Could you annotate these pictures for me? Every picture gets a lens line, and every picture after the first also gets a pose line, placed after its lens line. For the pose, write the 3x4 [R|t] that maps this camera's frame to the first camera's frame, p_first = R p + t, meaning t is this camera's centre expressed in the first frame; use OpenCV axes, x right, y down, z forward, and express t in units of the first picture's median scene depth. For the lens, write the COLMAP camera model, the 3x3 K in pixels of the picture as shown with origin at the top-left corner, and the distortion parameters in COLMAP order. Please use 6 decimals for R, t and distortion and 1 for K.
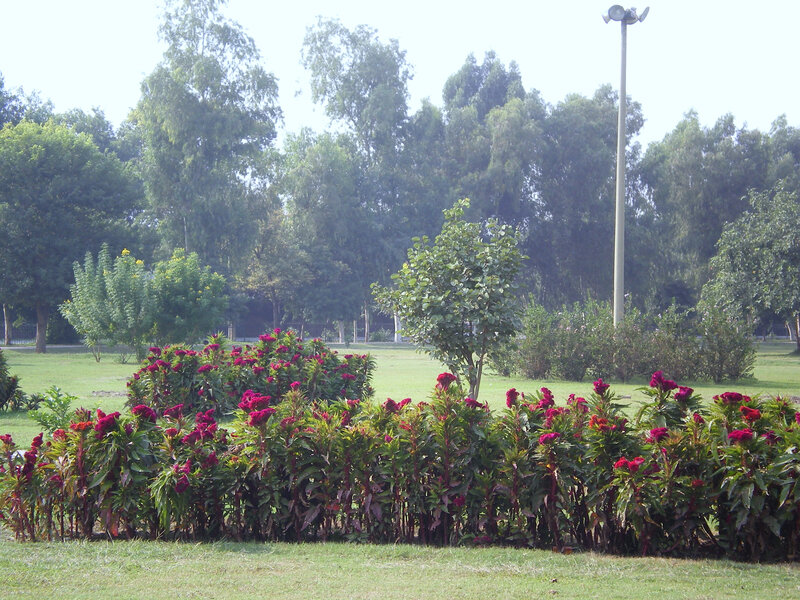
lens RADIAL K [[1956.5, 0, 397.5], [0, 1956.5, 299.3], [0, 0, 1]] dist [1.383814, -11.976262]
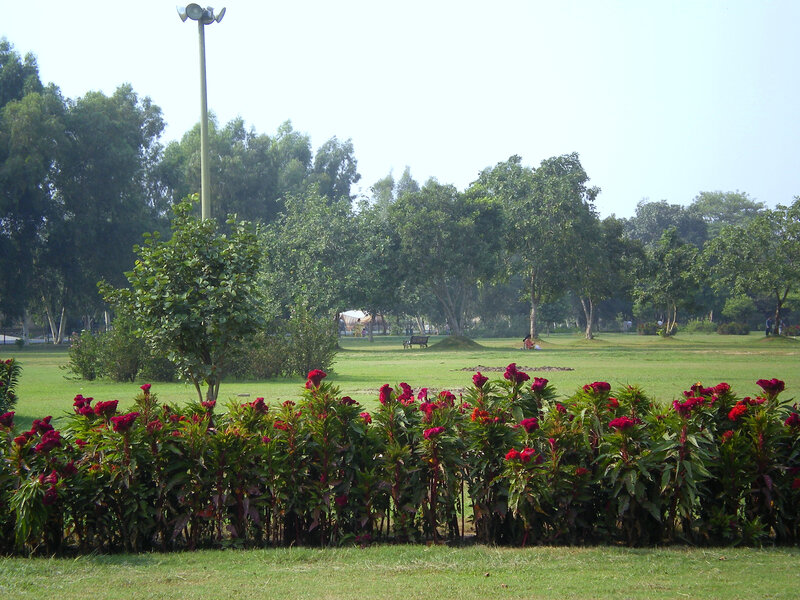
lens RADIAL K [[1956.5, 0, 397.5], [0, 1956.5, 299.3], [0, 0, 1]] dist [1.383814, -11.976262]
pose [[0.965809, -0.011234, 0.259013, -0.128902], [0.011420, 0.999934, 0.000786, 0.001232], [-0.259004, 0.002199, 0.965874, 0.029987]]
